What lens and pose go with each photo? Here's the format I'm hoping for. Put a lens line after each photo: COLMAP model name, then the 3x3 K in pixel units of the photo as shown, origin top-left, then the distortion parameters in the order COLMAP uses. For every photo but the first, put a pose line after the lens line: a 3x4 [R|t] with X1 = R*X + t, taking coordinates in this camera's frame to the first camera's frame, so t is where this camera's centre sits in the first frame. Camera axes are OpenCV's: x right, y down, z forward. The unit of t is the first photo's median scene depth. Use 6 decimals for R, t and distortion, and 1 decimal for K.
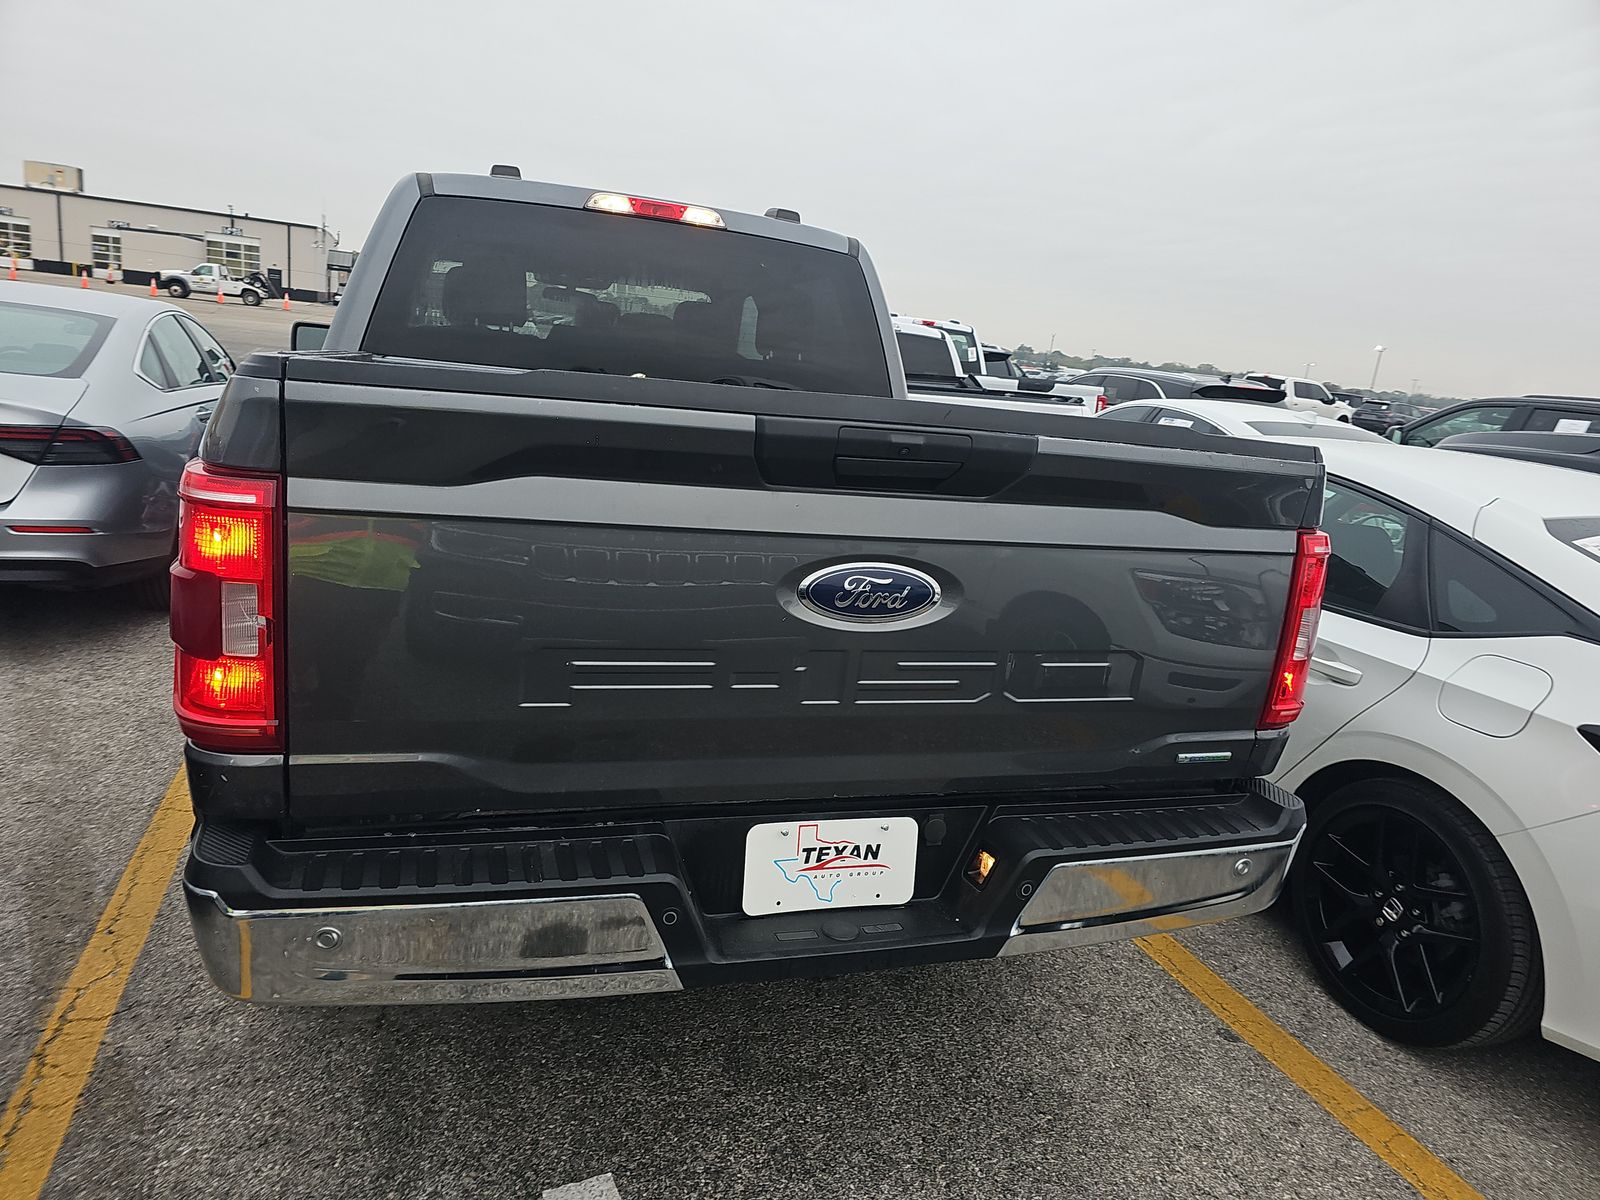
lens RADIAL K [[1079.9, 0, 795.9], [0, 1079.9, 613.7], [0, 0, 1]] dist [0.056384, -0.042195]
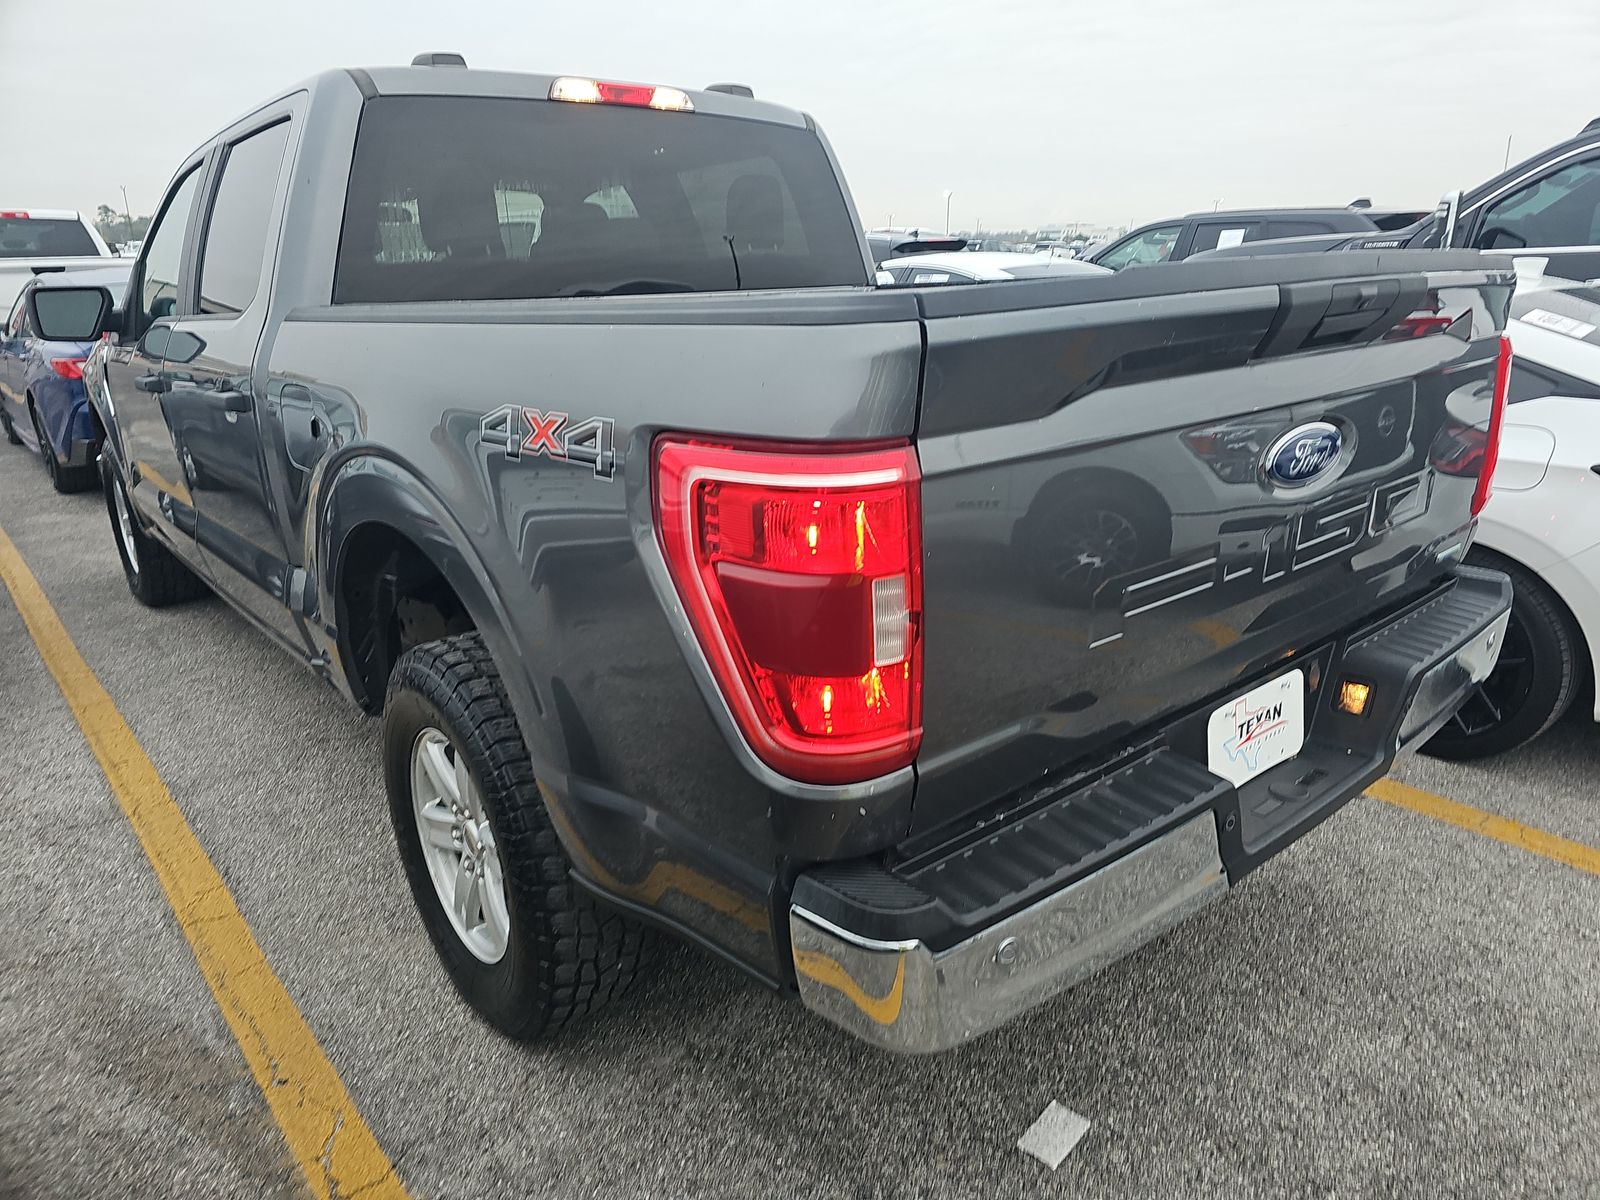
lens RADIAL K [[1079.9, 0, 807.2], [0, 1079.9, 595.3], [0, 0, 1]] dist [0.056384, -0.042195]
pose [[0.913670, -0.228857, 0.335905, -0.509796], [0.200402, 0.972634, 0.117572, -0.074644], [-0.353619, -0.040106, 0.934529, 0.157237]]
